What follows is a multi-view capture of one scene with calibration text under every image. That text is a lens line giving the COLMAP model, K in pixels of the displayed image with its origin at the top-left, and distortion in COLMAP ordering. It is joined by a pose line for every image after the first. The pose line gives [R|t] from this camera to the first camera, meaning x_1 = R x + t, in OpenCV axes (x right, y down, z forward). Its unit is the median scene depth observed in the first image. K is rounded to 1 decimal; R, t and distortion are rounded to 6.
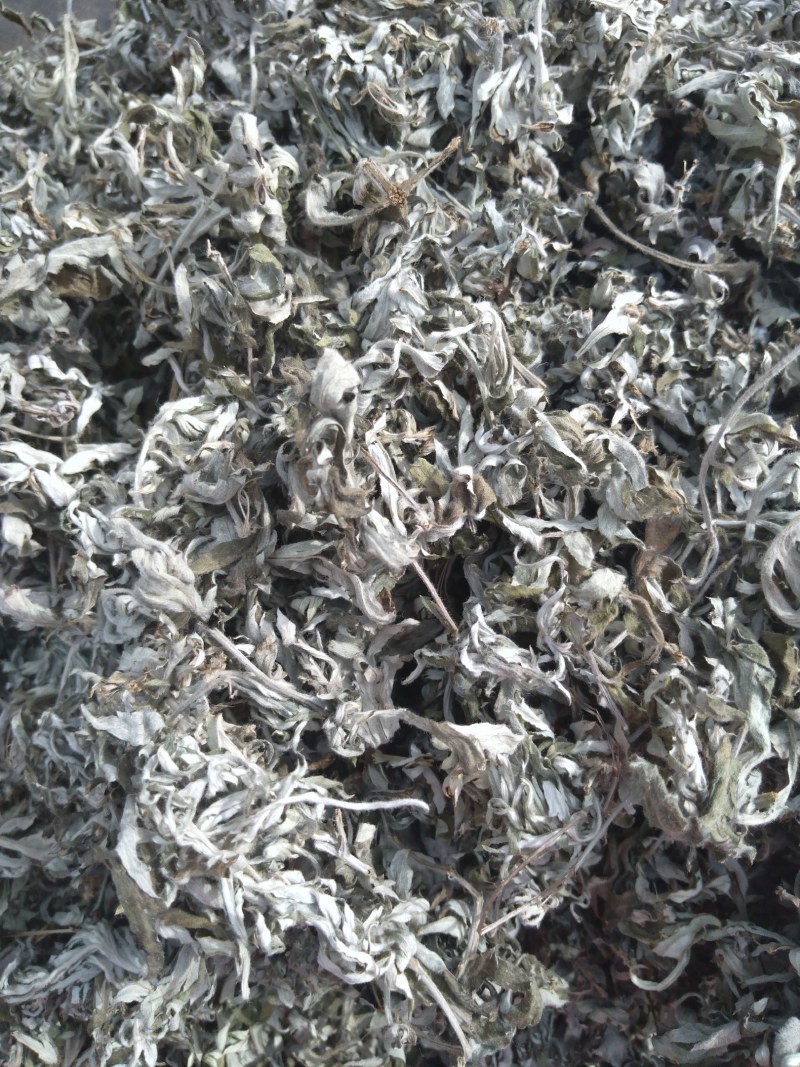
lens RADIAL K [[785.5, 0, 402.1], [0, 785.5, 523.0], [0, 0, 1]] dist [-0.018083, -0.057950]
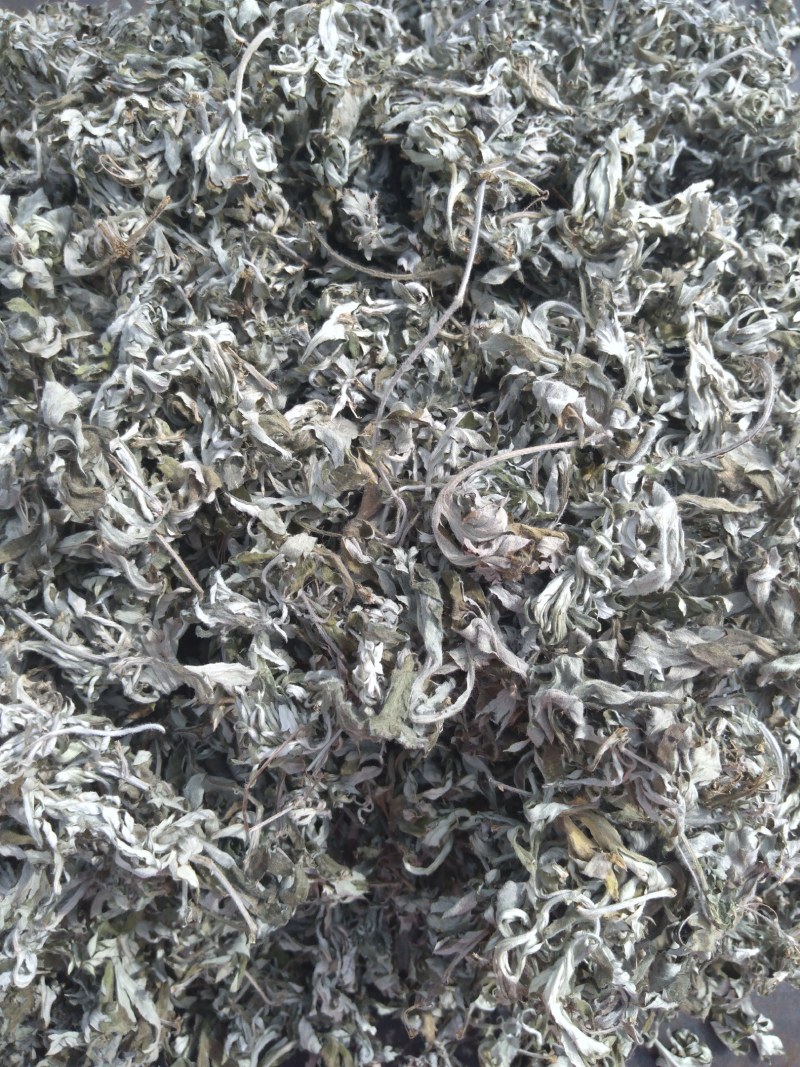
lens RADIAL K [[785.5, 0, 438.7], [0, 785.5, 523.0], [0, 0, 1]] dist [-0.018083, -0.057950]
pose [[0.995860, -0.089305, 0.016974, 0.411025], [0.088847, 0.995705, 0.026019, 0.026295], [-0.019225, -0.024403, 0.999517, -0.240424]]
